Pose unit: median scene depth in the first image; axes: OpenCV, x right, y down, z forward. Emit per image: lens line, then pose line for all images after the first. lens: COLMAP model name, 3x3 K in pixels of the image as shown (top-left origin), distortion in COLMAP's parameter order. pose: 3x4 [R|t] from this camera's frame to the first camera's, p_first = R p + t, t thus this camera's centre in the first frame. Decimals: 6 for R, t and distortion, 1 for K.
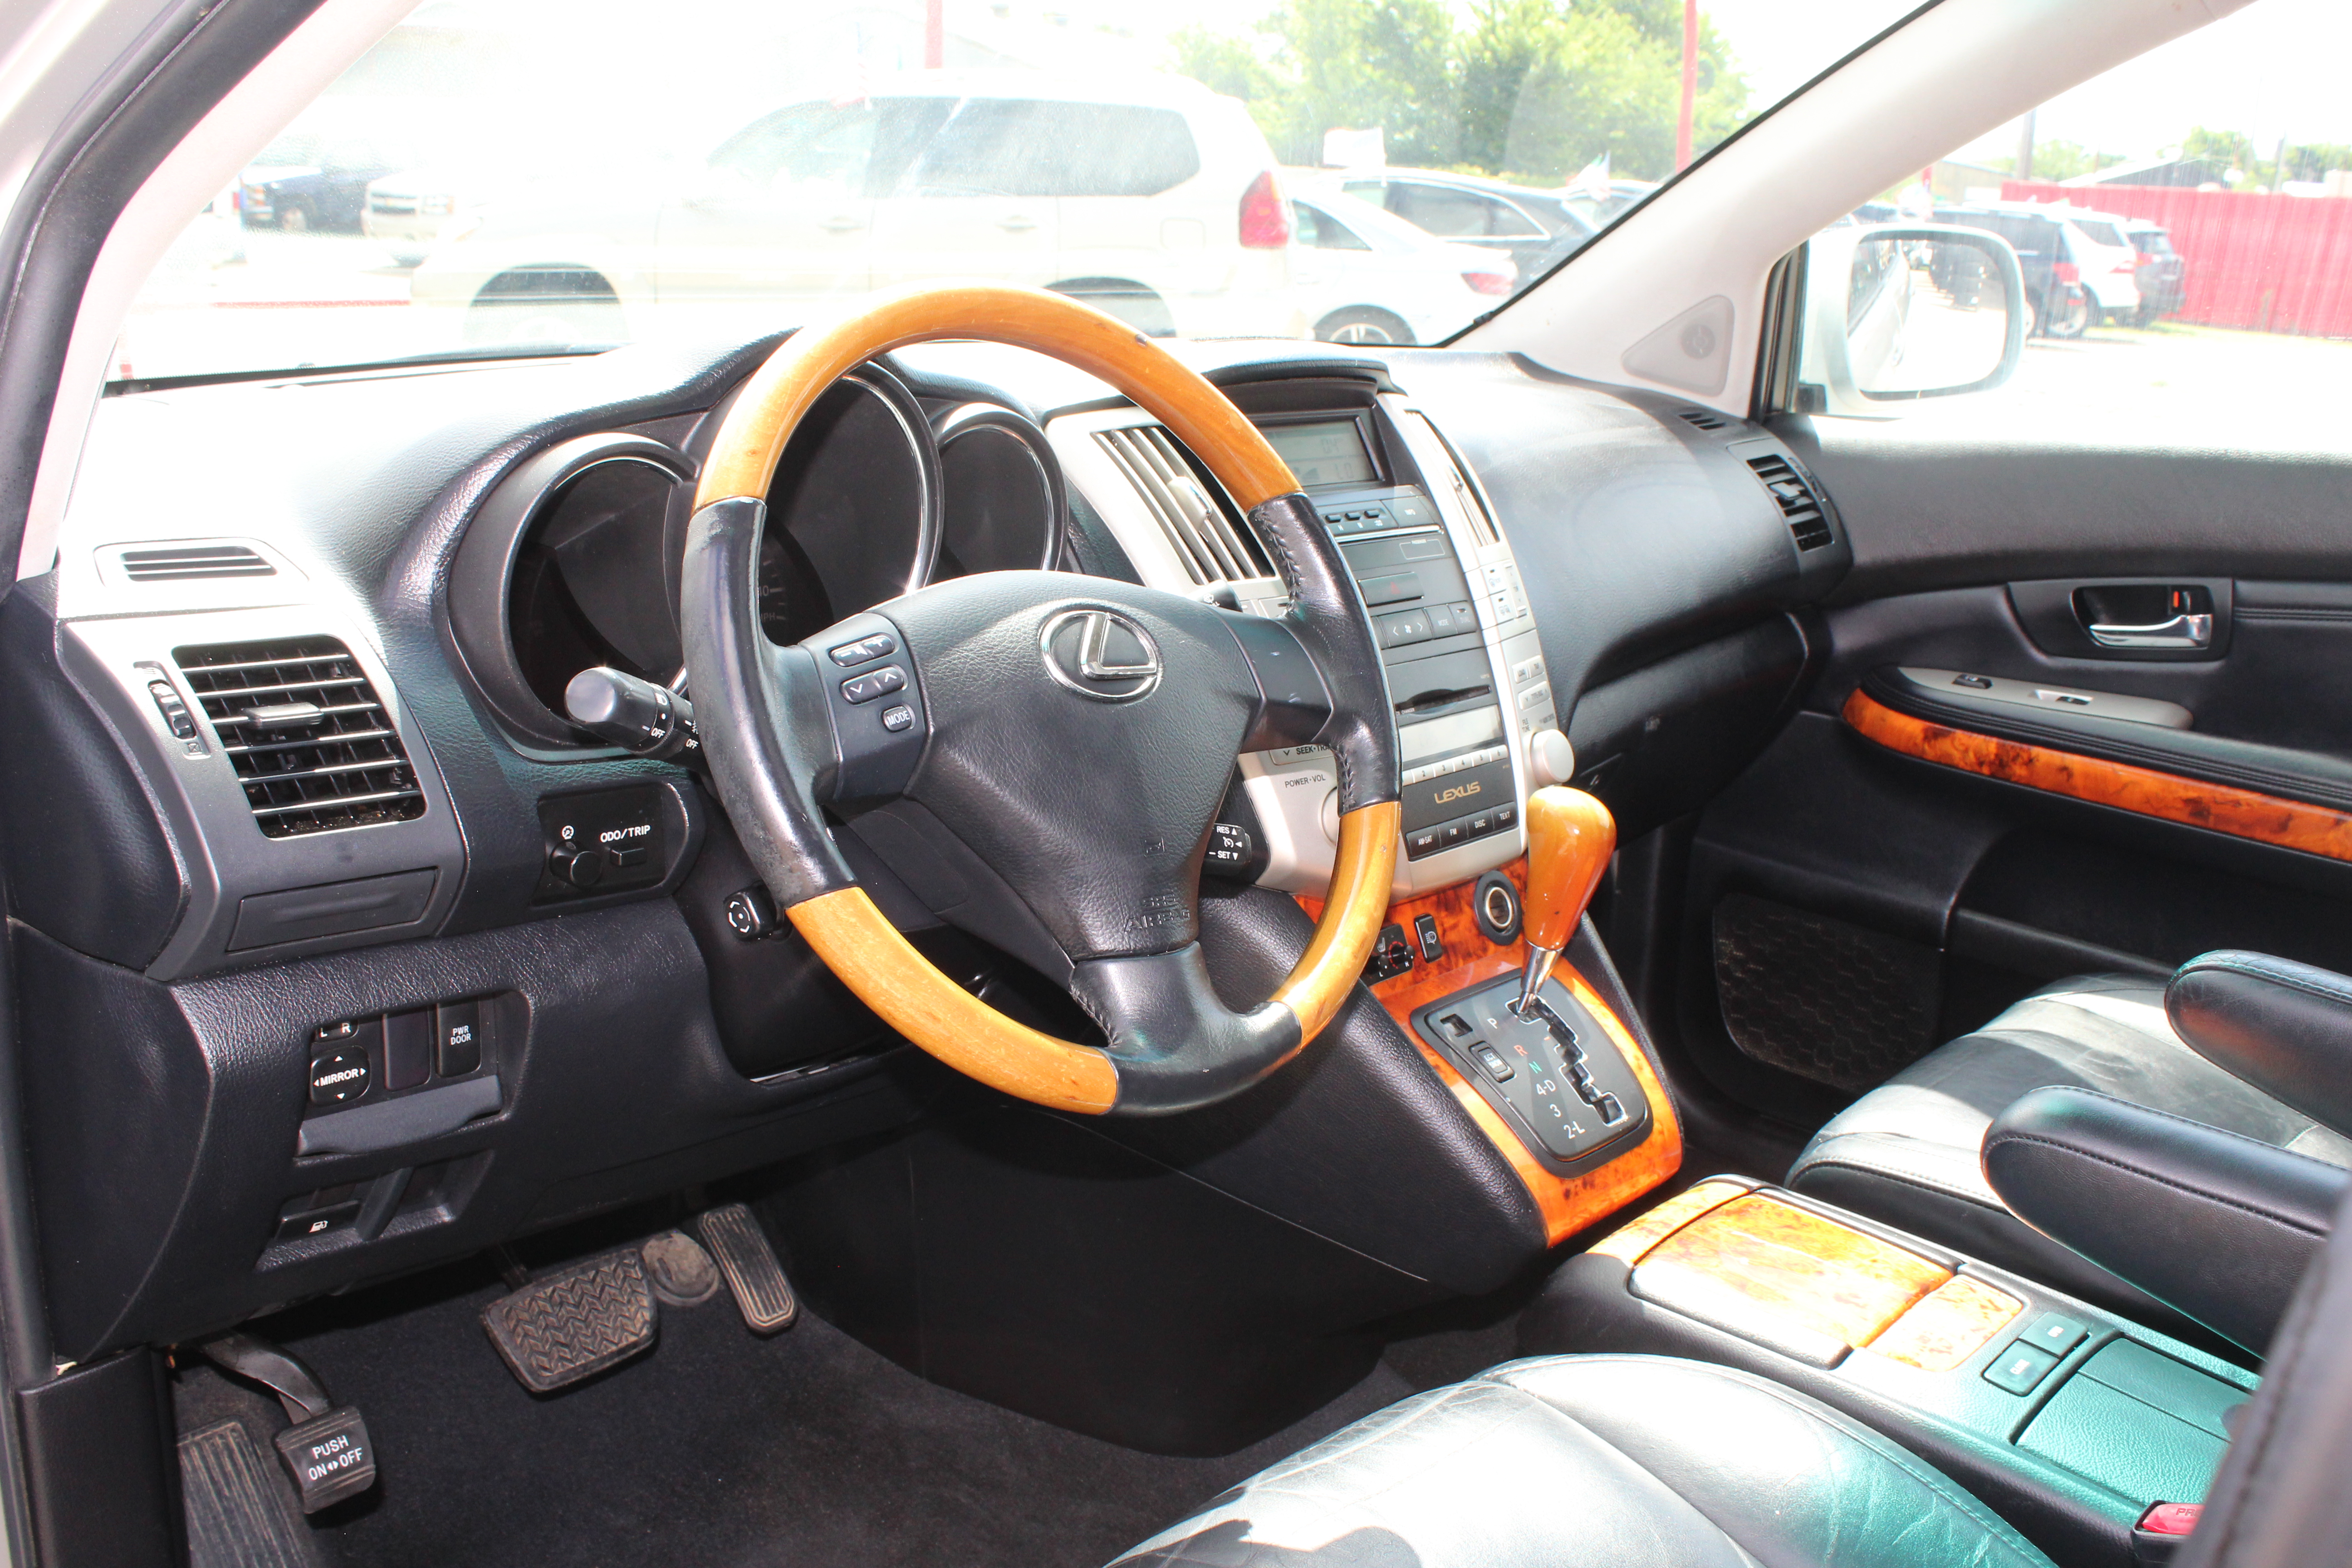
lens RADIAL K [[2168.1, 0, 1176.0], [0, 2168.1, 784.0], [0, 0, 1]] dist [-0.108439, 0.012298]
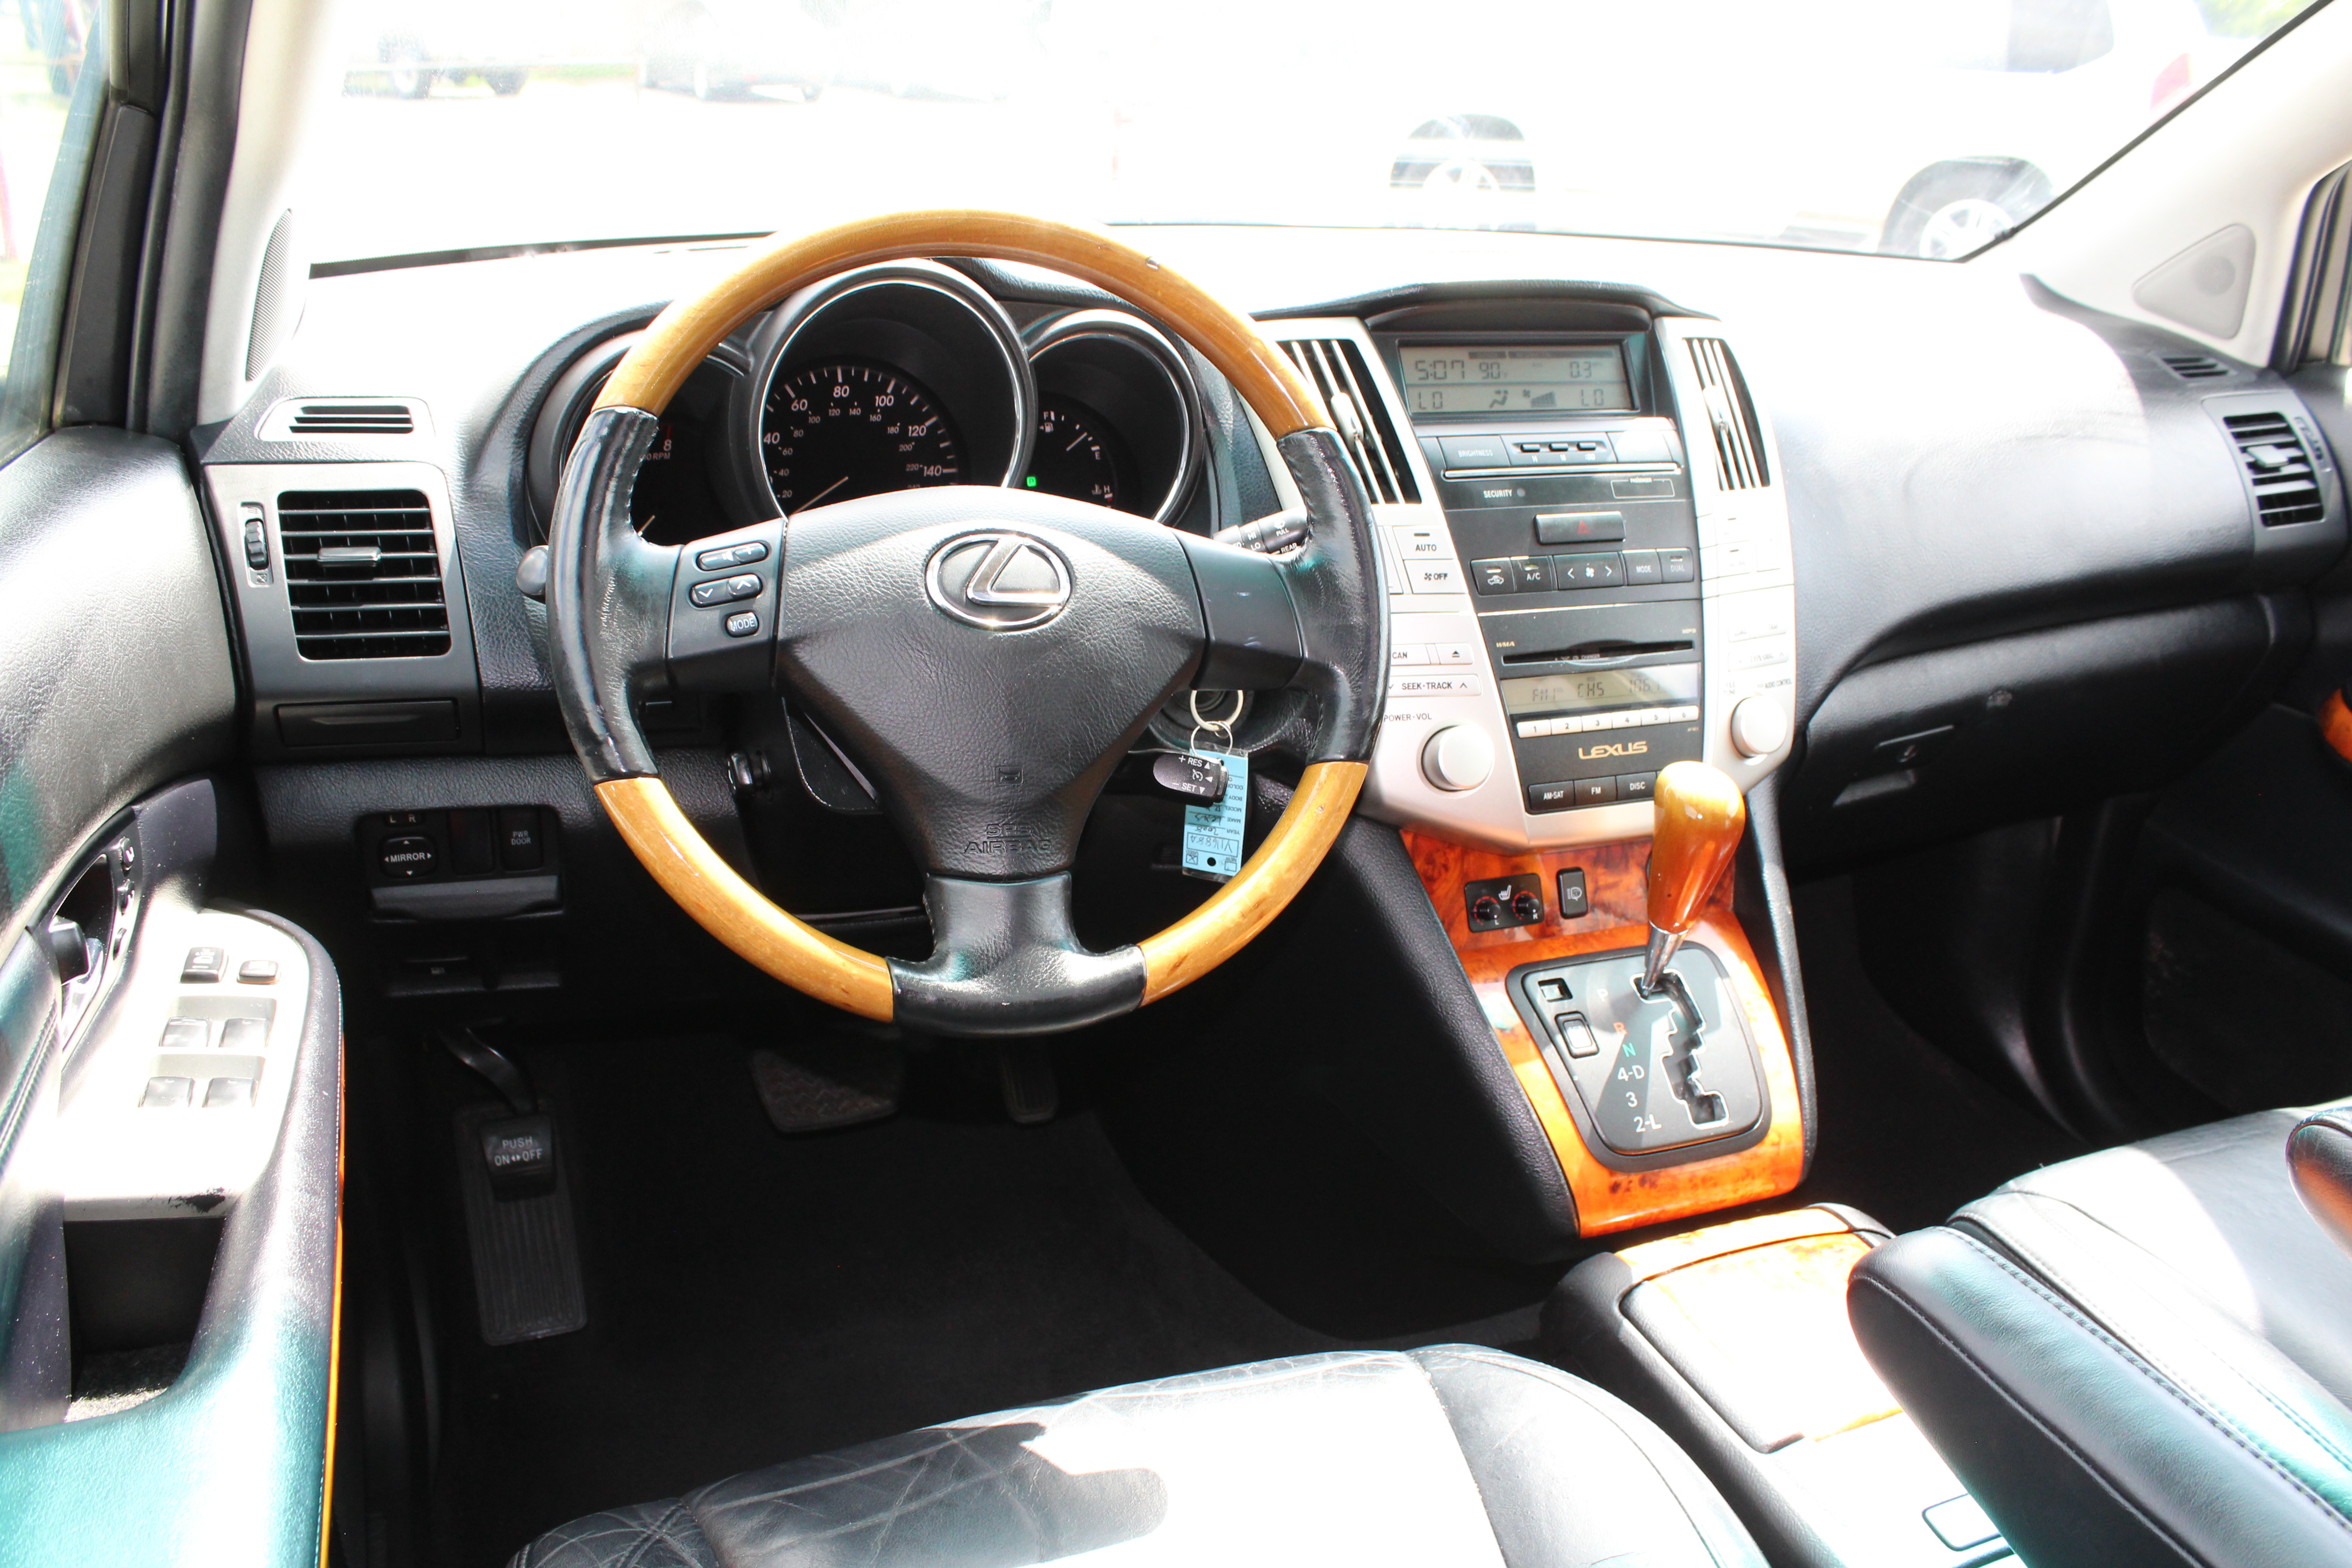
lens RADIAL K [[1929.6, 0, 1176.0], [0, 1929.6, 784.0], [0, 0, 1]] dist [-0.166047, 0.157487]
pose [[0.895390, 0.162219, -0.414683, 0.323685], [-0.120074, 0.984742, 0.125954, -0.067331], [0.428788, -0.062986, 0.901207, 0.167532]]
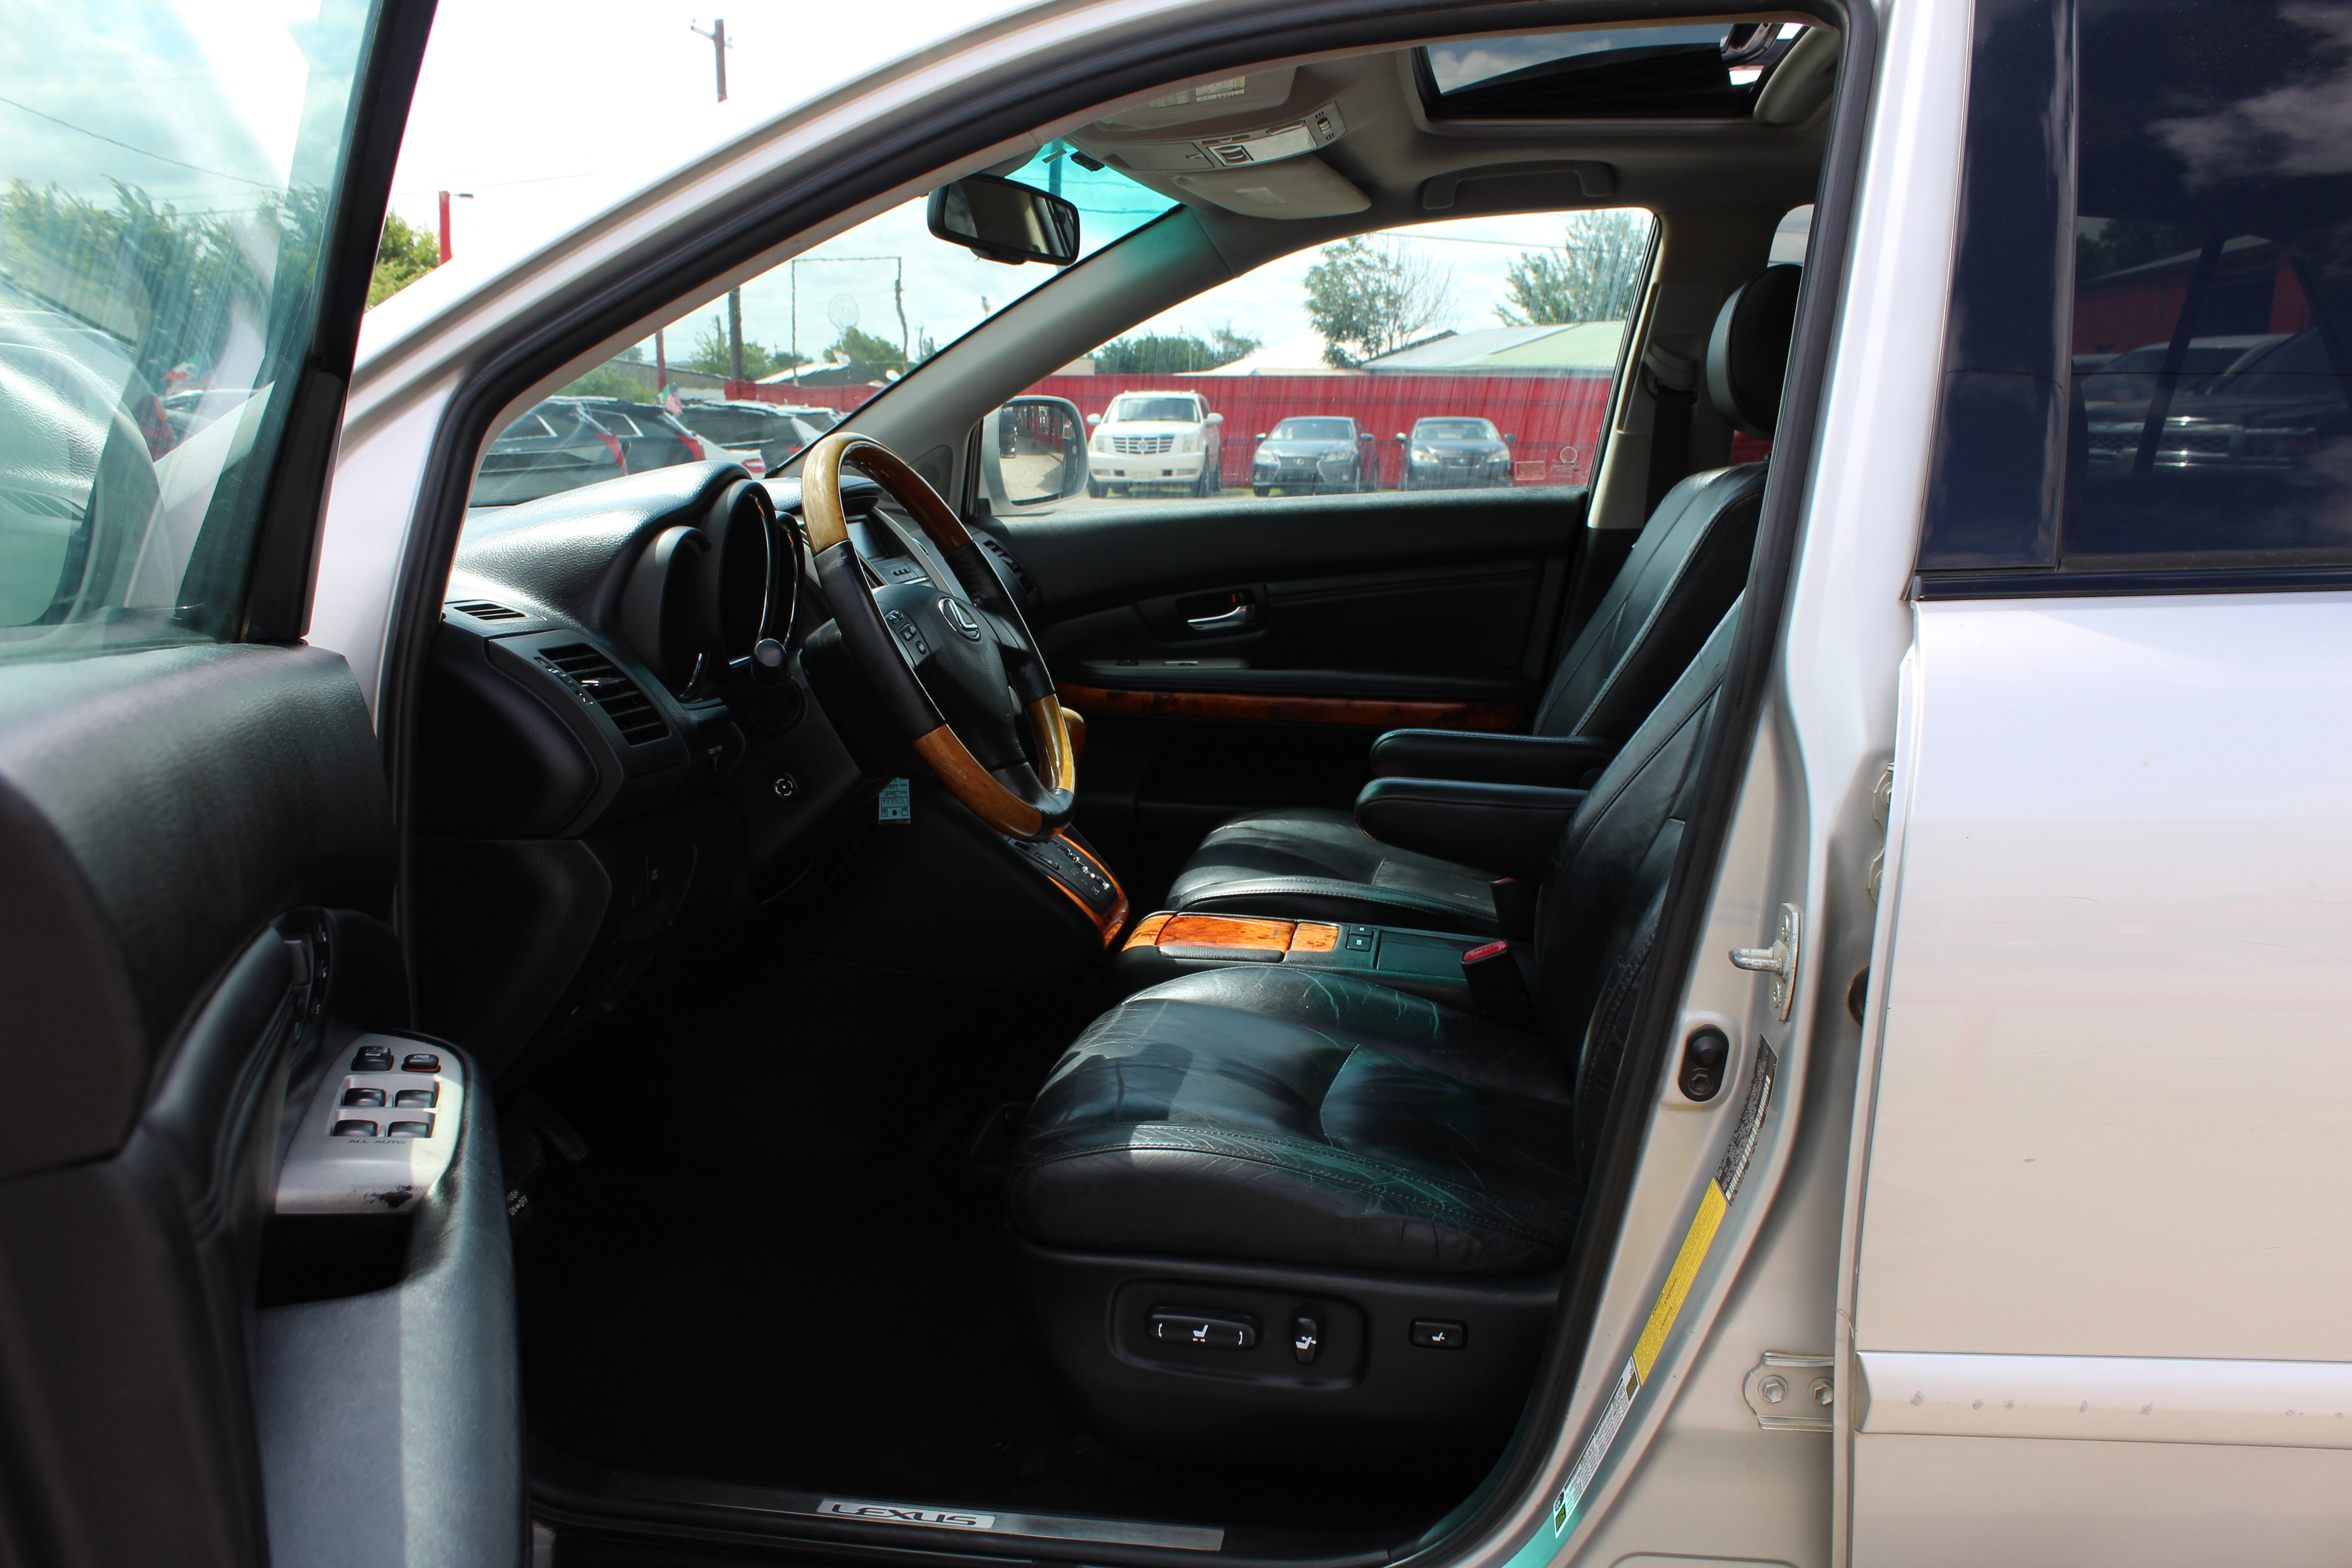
lens RADIAL K [[1929.6, 0, 1176.0], [0, 1929.6, 784.0], [0, 0, 1]] dist [-0.166047, 0.157487]
pose [[0.825615, -0.136980, 0.547355, -0.632529], [0.173180, 0.984779, -0.014771, 0.109047], [-0.537000, 0.106986, 0.836770, -0.394522]]
